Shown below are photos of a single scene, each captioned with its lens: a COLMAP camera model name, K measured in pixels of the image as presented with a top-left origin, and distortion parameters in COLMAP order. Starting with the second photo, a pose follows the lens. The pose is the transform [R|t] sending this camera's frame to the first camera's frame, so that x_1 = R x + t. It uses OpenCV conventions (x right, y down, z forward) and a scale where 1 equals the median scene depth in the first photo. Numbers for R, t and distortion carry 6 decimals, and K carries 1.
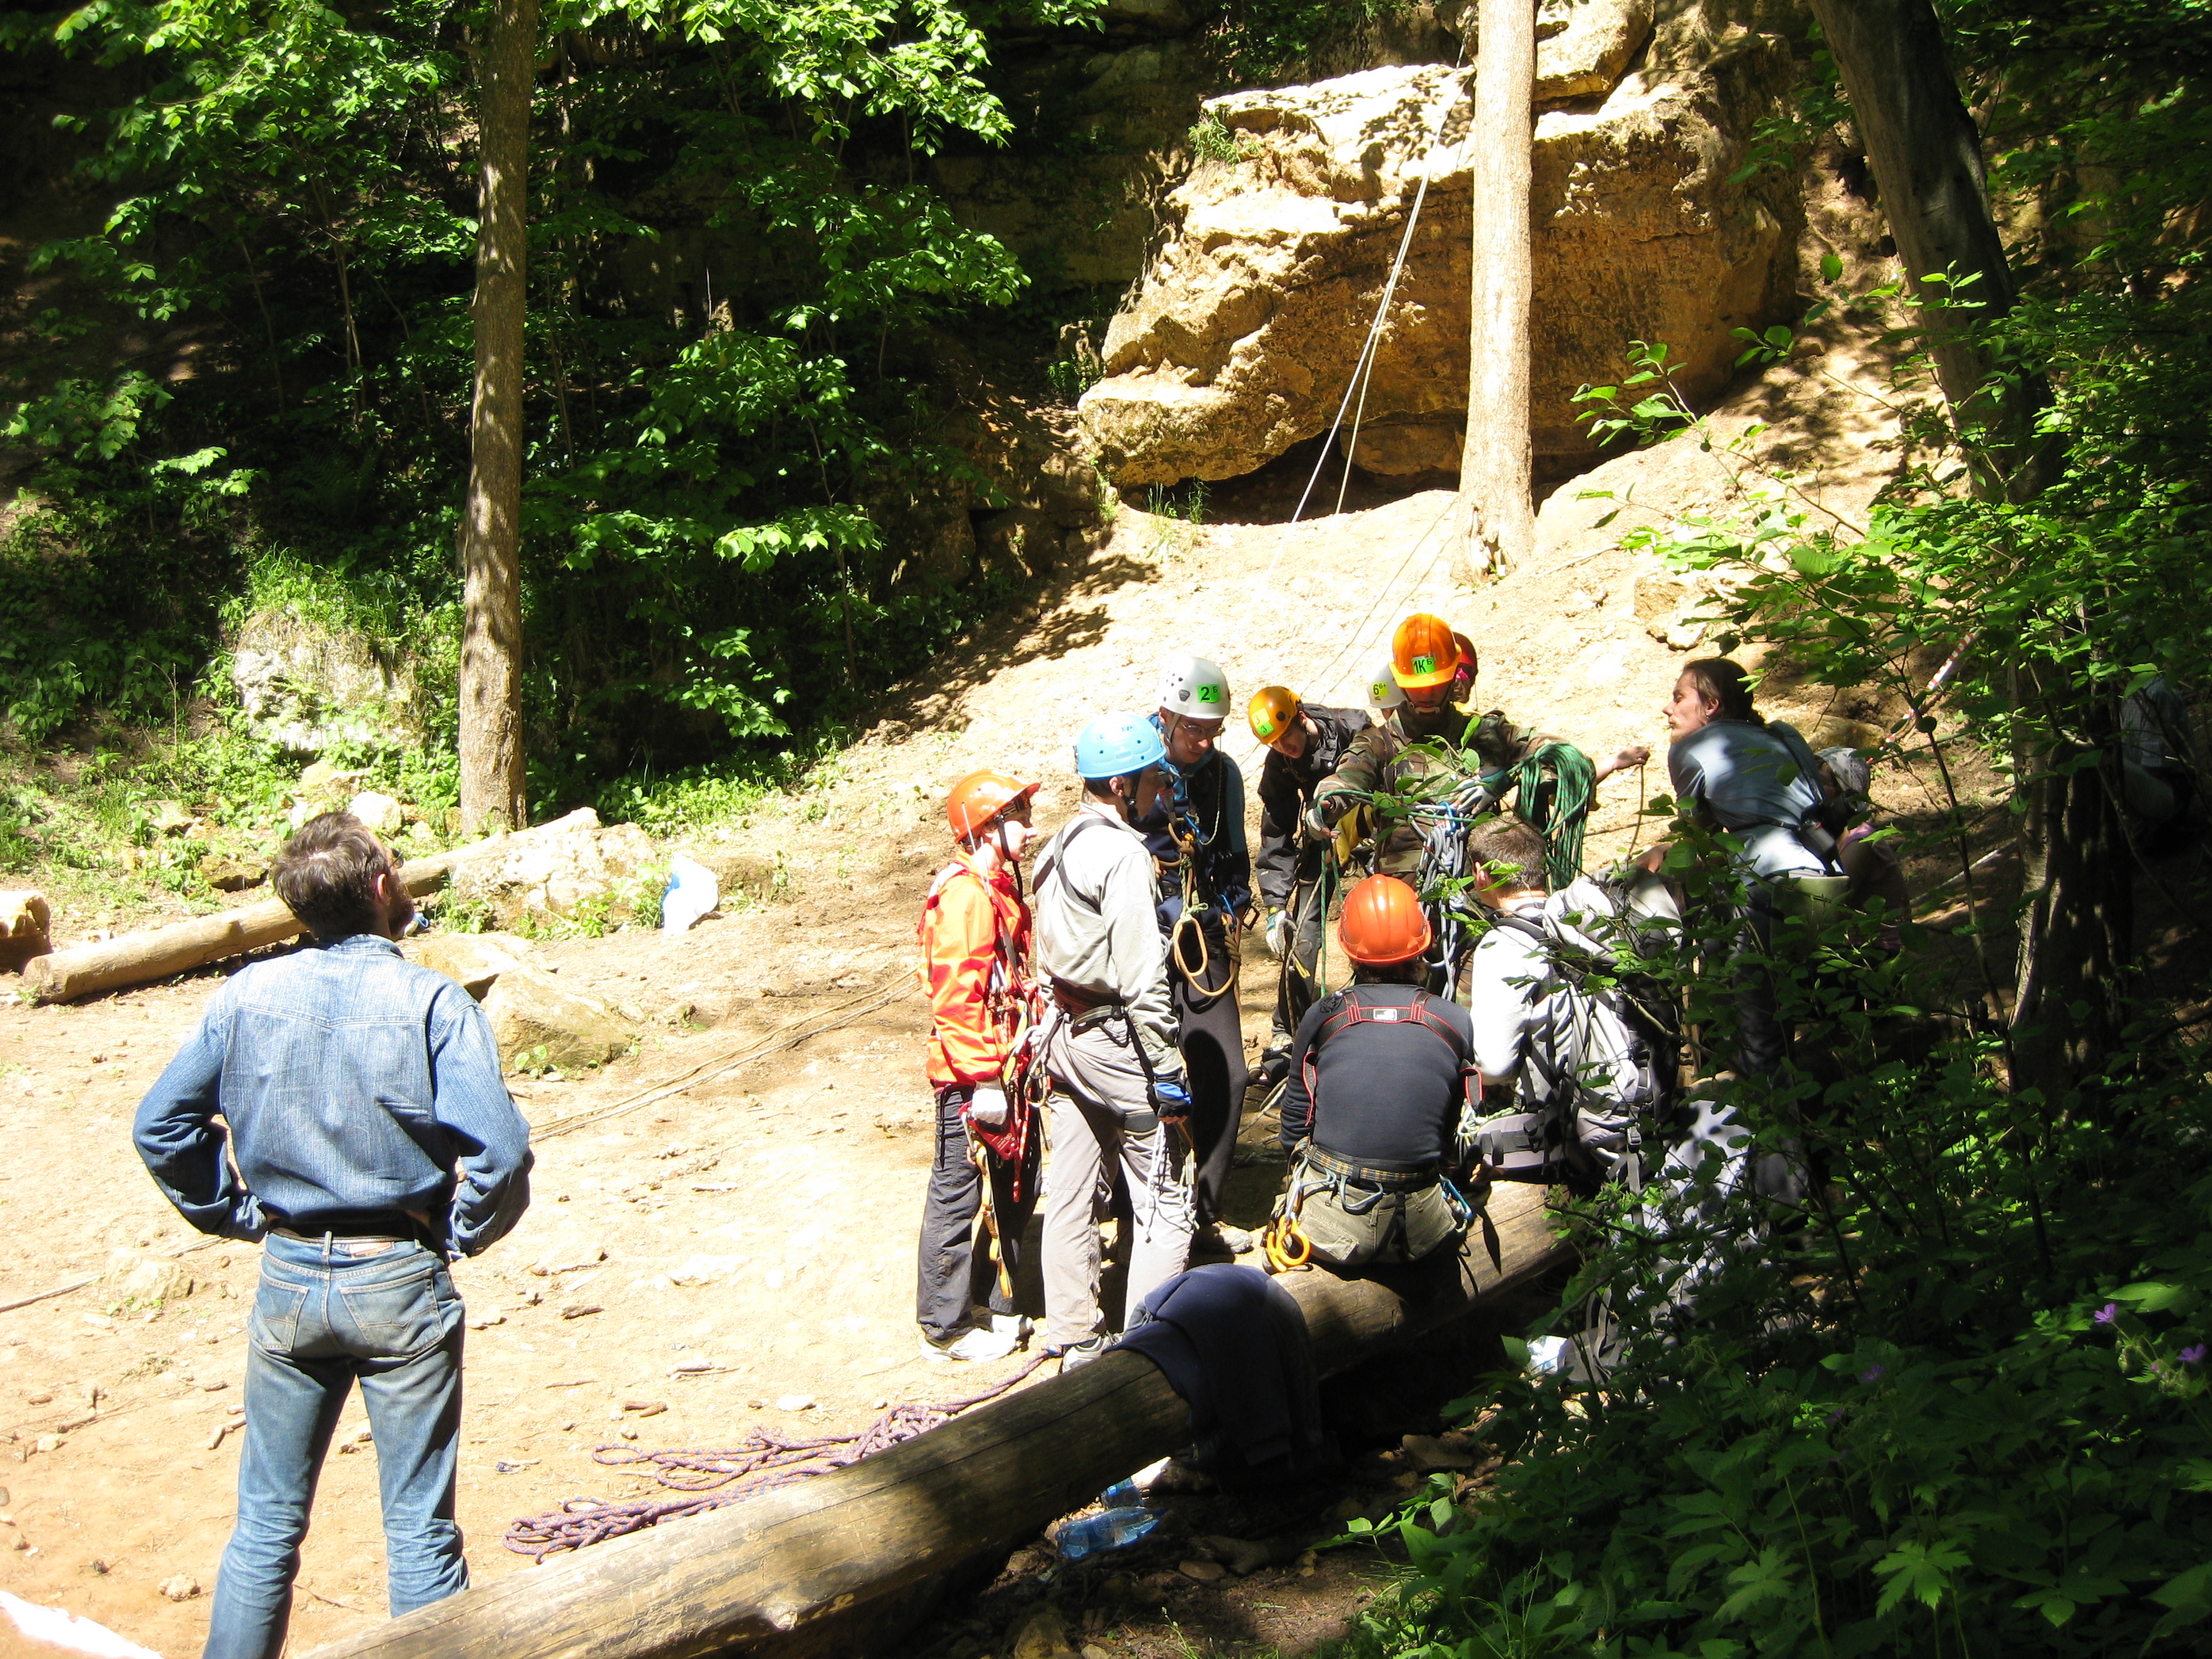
lens RADIAL K [[2630.9, 0, 1106.0], [0, 2630.9, 829.5], [0, 0, 1]] dist [-0.172714, 0.193234]
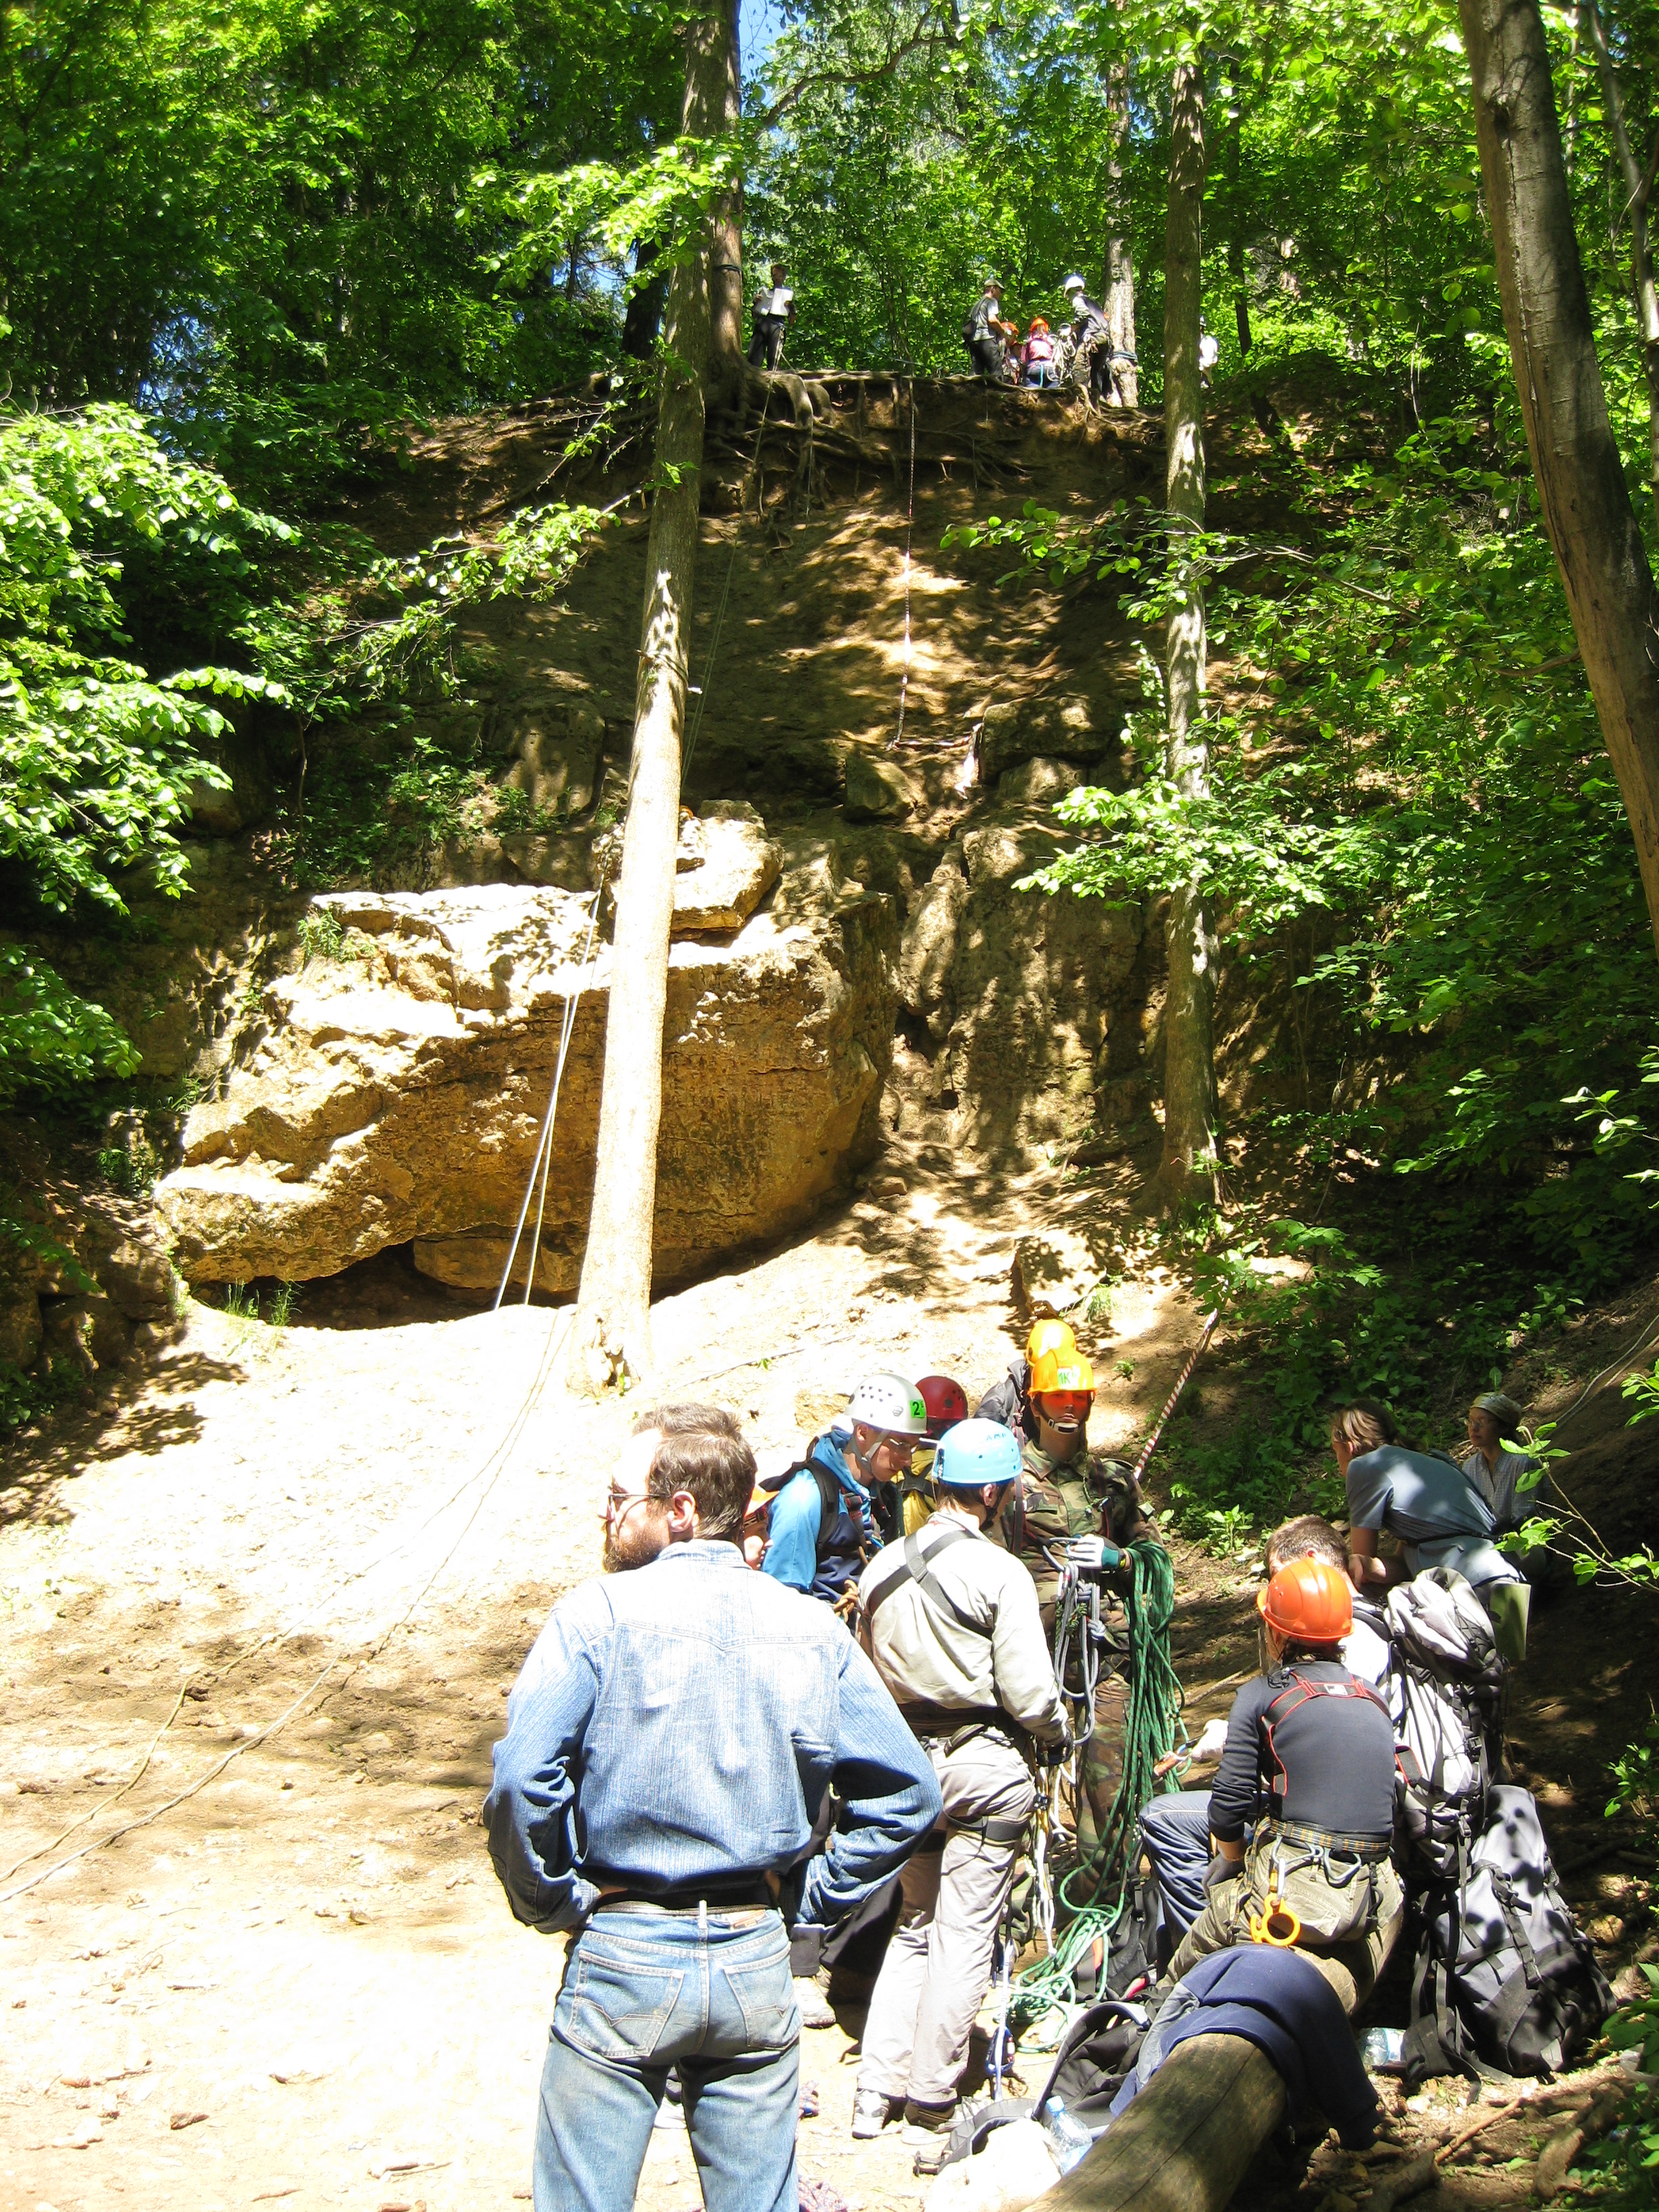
lens RADIAL K [[2630.9, 0, 829.5], [0, 2630.9, 1106.0], [0, 0, 1]] dist [-0.172714, 0.193234]
pose [[0.897486, 0.096649, 0.430323, -0.212245], [0.008519, 0.971713, -0.236010, 0.034293], [-0.440961, 0.215482, 0.871275, 0.066833]]
